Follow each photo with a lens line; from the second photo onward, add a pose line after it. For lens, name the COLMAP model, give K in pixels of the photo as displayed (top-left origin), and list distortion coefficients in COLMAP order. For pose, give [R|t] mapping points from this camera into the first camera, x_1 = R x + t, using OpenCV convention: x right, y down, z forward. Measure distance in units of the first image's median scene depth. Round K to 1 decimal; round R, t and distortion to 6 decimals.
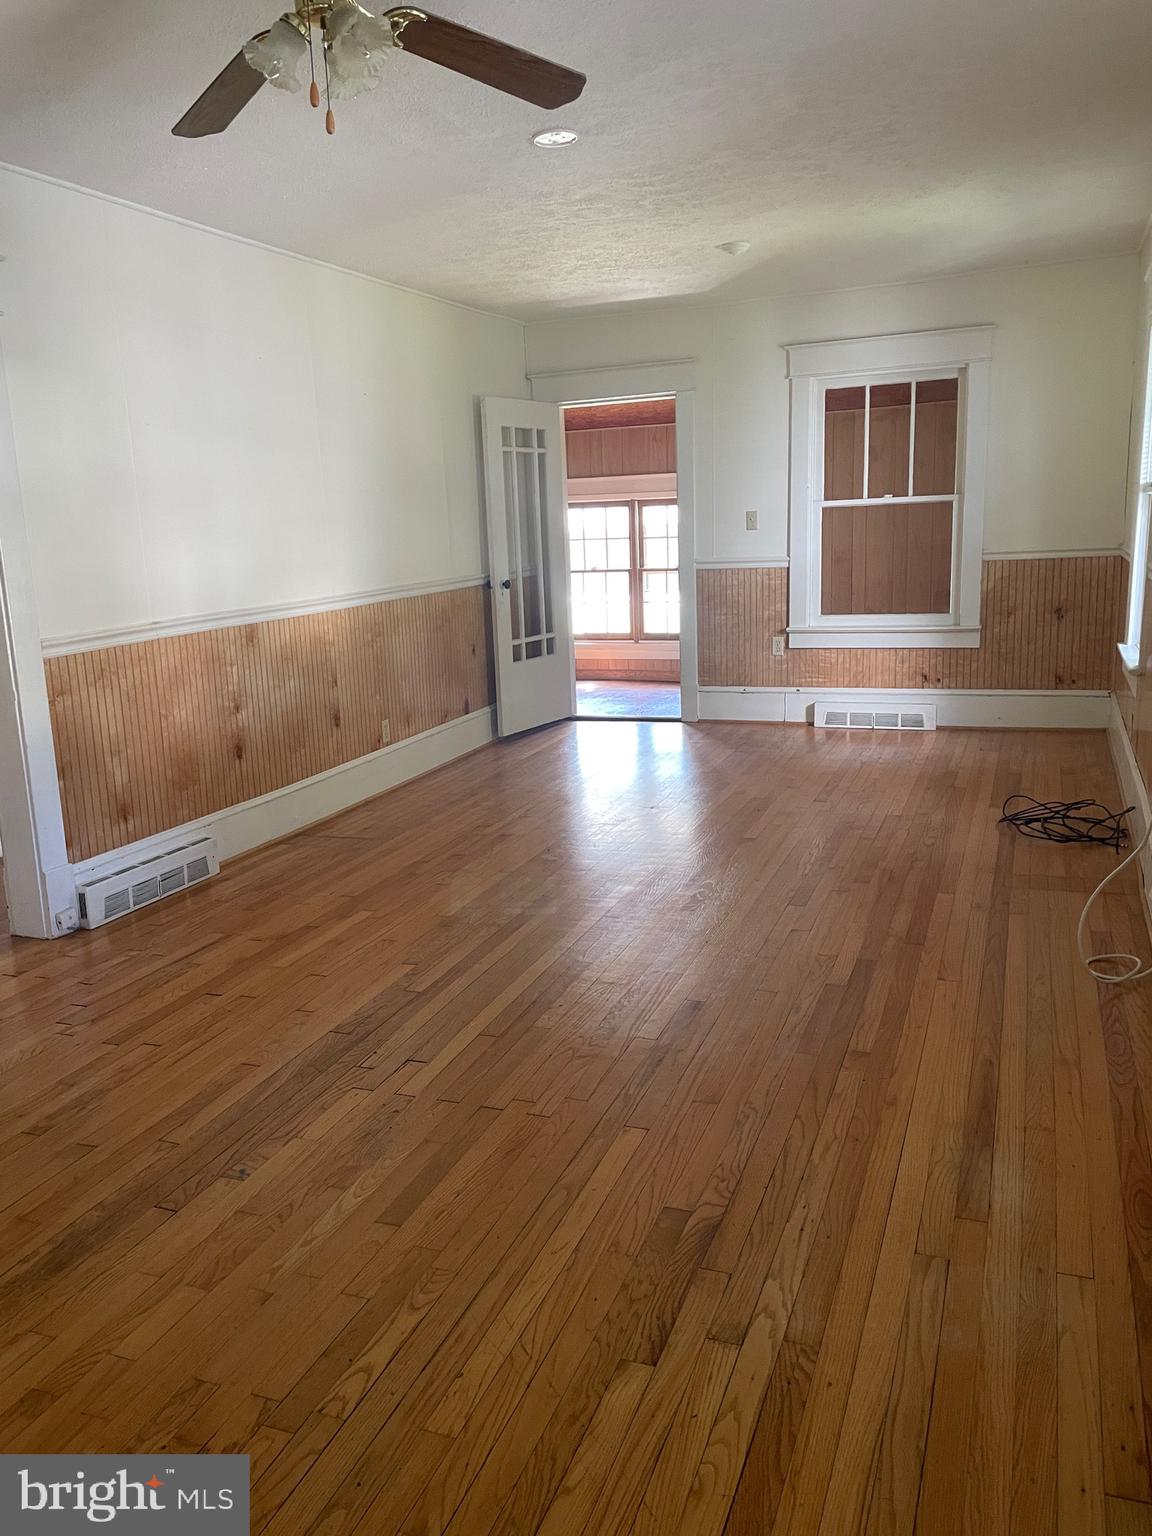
lens RADIAL K [[1176.6, 0, 573.6], [0, 1176.6, 766.0], [0, 0, 1]] dist [0.072440, 0.001568]
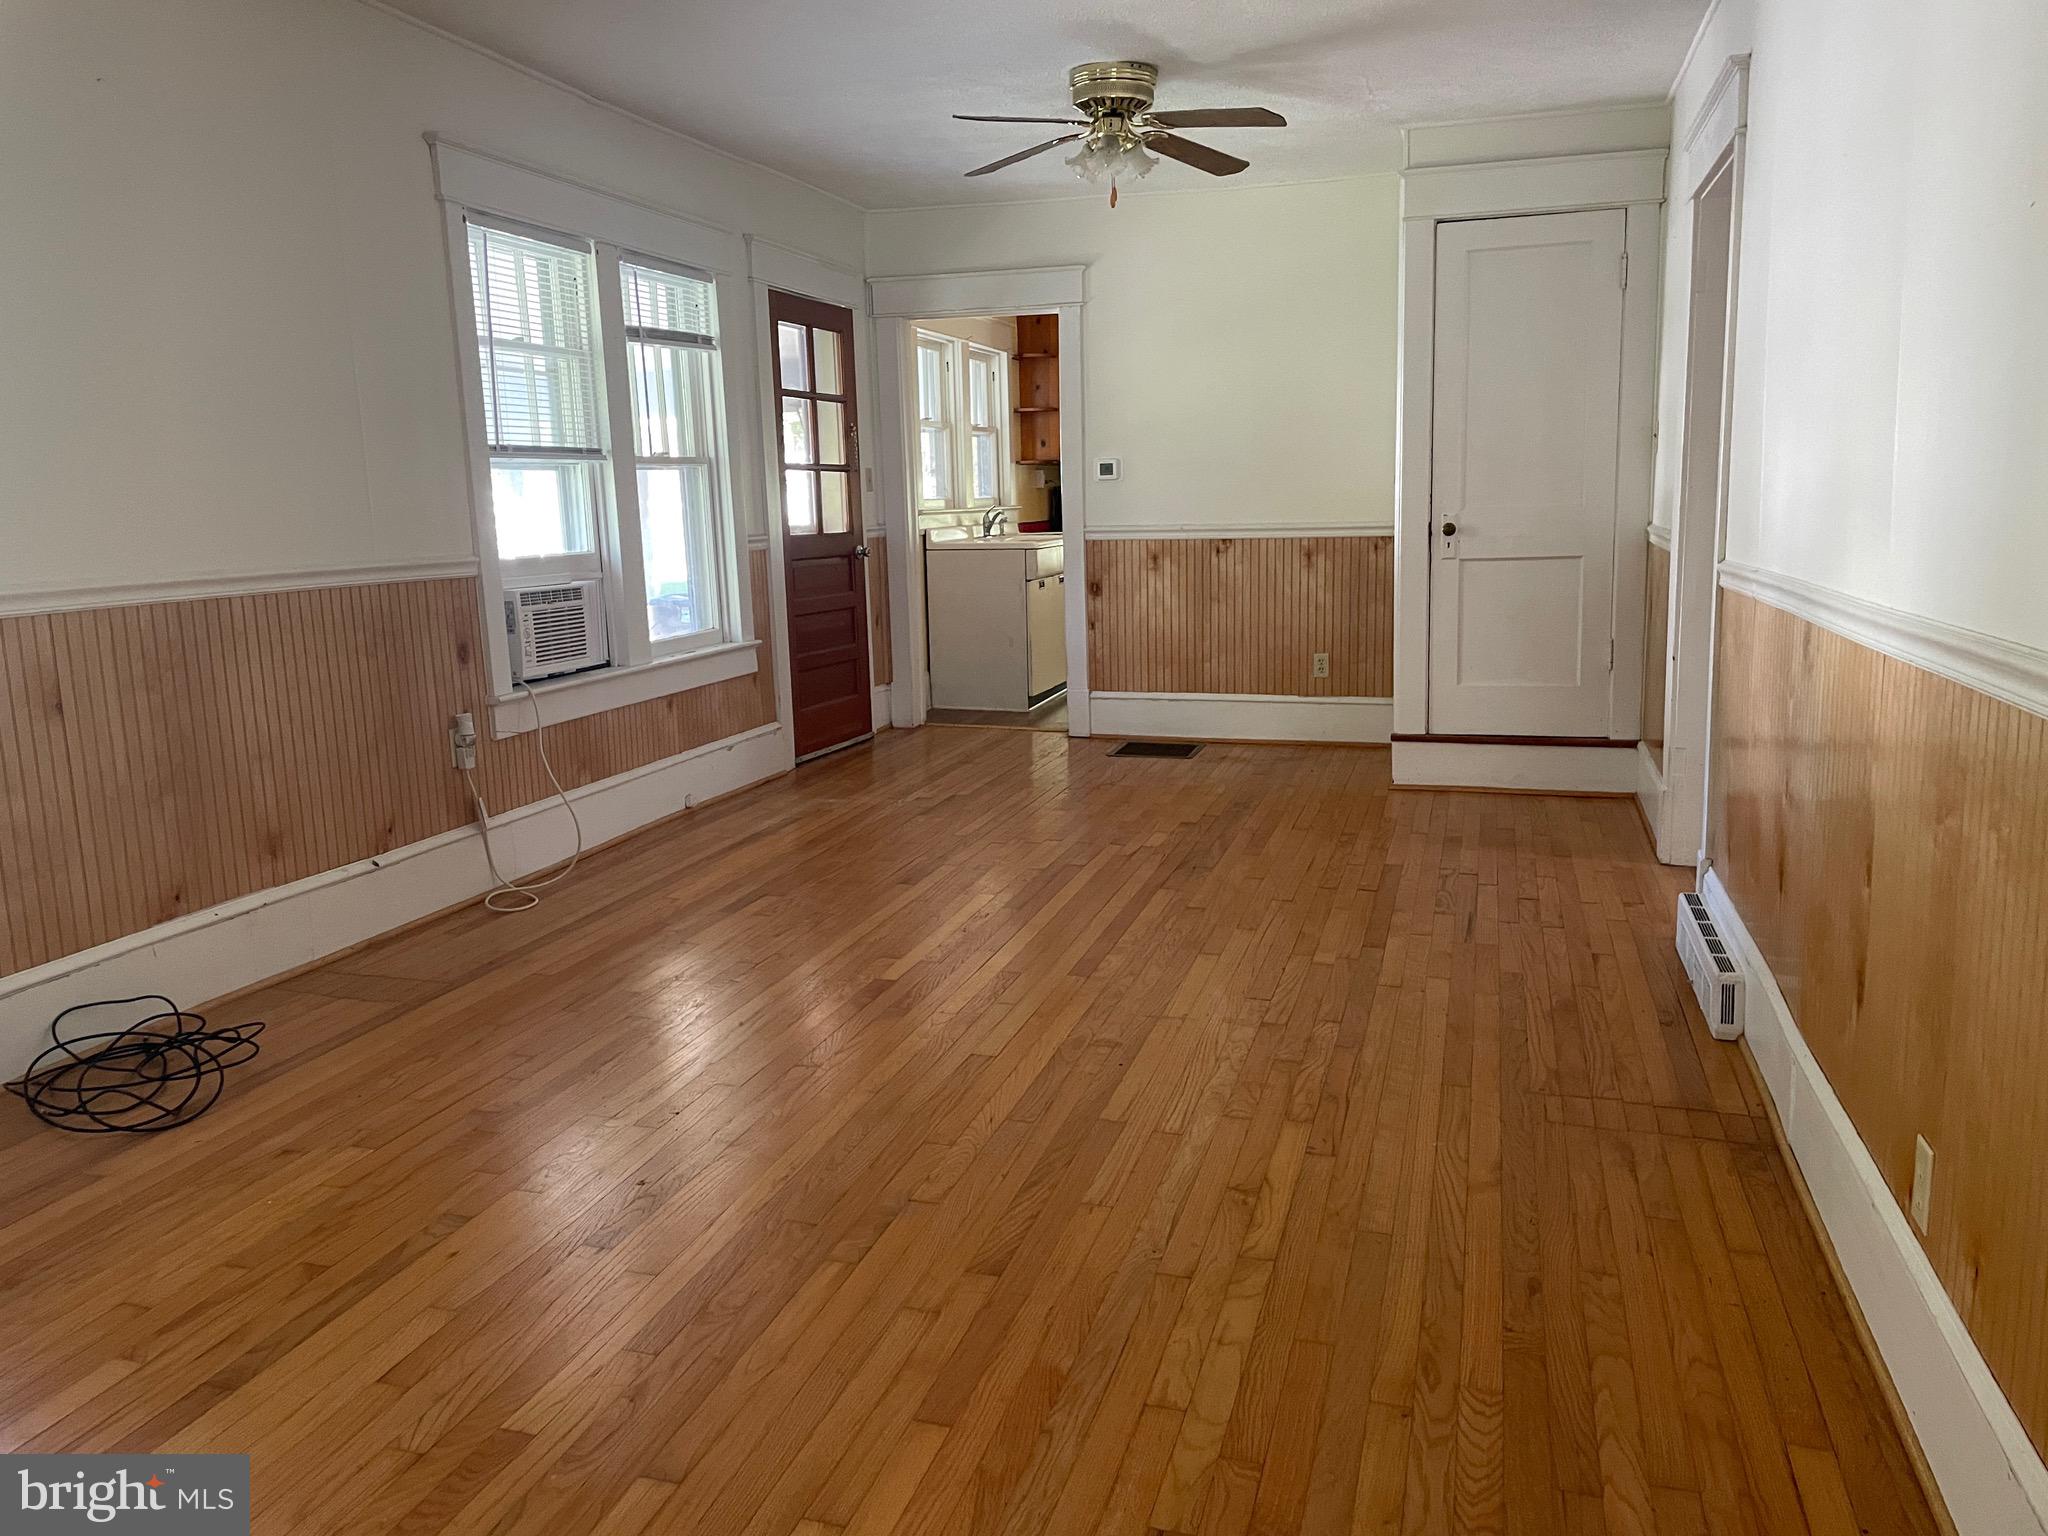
lens RADIAL K [[1568.8, 0, 1022.7], [0, 1568.8, 765.1], [0, 0, 1]] dist [0.072440, 0.001568]
pose [[-0.993100, 0.082456, -0.083382, 0.080256], [0.044207, 0.921827, 0.385073, -0.357284], [0.108616, 0.378730, -0.919112, 1.733630]]
